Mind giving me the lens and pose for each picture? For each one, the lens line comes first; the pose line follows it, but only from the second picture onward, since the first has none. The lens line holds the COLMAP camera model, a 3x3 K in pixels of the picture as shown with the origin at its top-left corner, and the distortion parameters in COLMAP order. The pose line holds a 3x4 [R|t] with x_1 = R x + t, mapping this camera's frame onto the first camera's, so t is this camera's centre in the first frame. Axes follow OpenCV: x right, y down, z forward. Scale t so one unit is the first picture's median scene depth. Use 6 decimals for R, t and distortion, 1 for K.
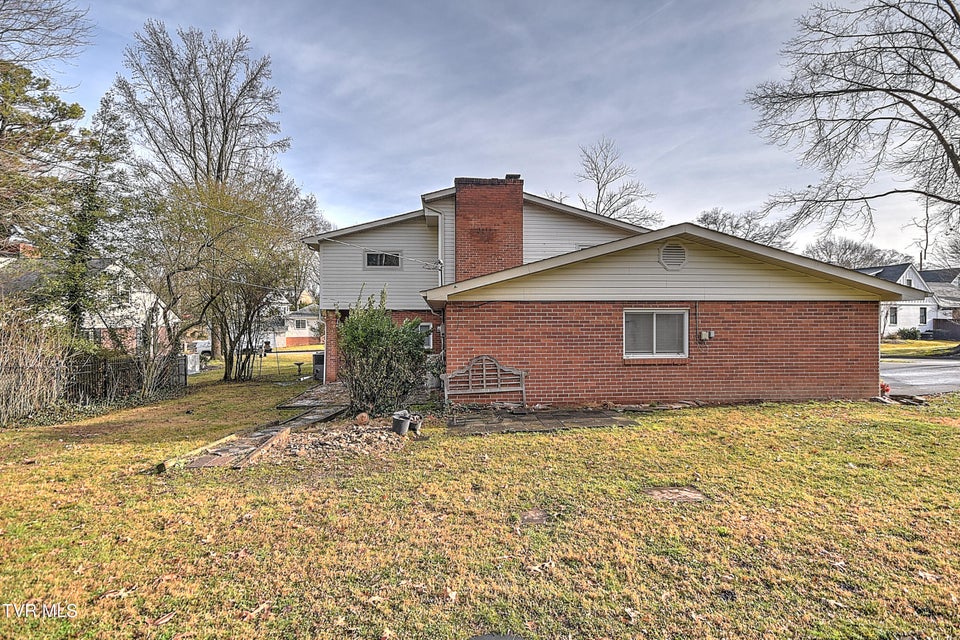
lens RADIAL K [[464.8, 0, 479.7], [0, 464.8, 327.8], [0, 0, 1]] dist [0.034145, -0.011271]
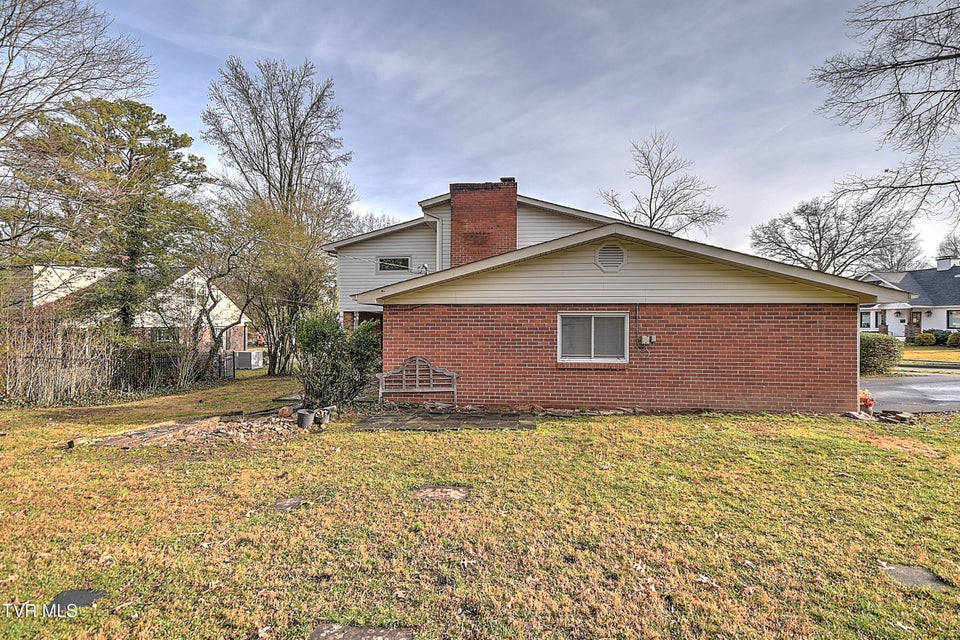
lens RADIAL K [[464.8, 0, 479.7], [0, 464.8, 327.8], [0, 0, 1]] dist [0.034145, -0.011271]
pose [[0.982617, 0.007858, -0.185476, 0.203696], [-0.008336, 0.999964, -0.001794, -0.002347], [0.185455, 0.003309, 0.982647, 0.000725]]
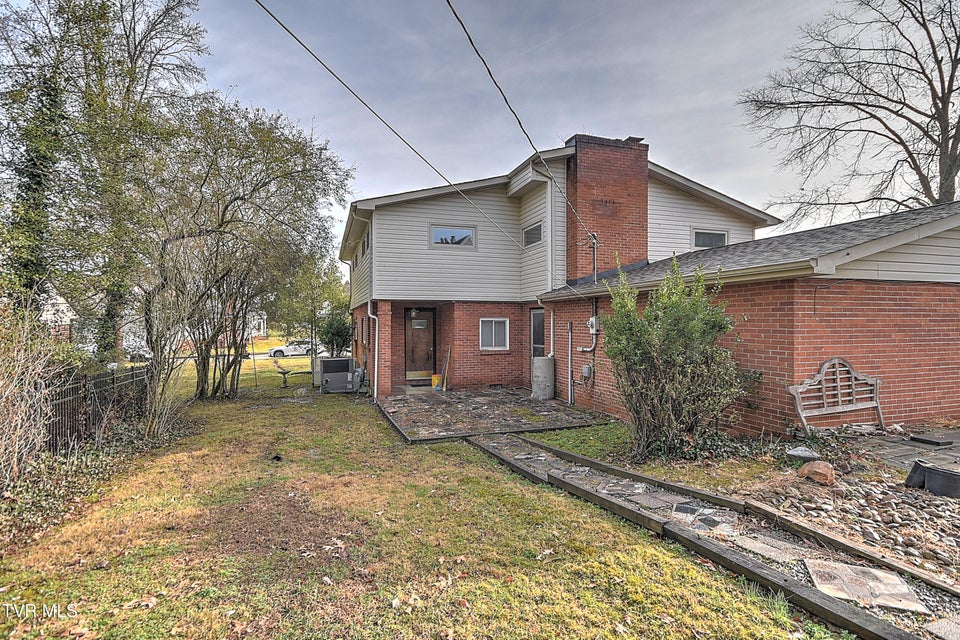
lens RADIAL K [[464.9, 0, 475.8], [0, 464.9, 322.3], [0, 0, 1]] dist [0.023897, 0.000329]
pose [[0.969393, -0.000330, 0.245515, -0.409734], [0.003293, 0.999927, -0.011658, 0.007902], [-0.245494, 0.012110, 0.969323, 0.271764]]
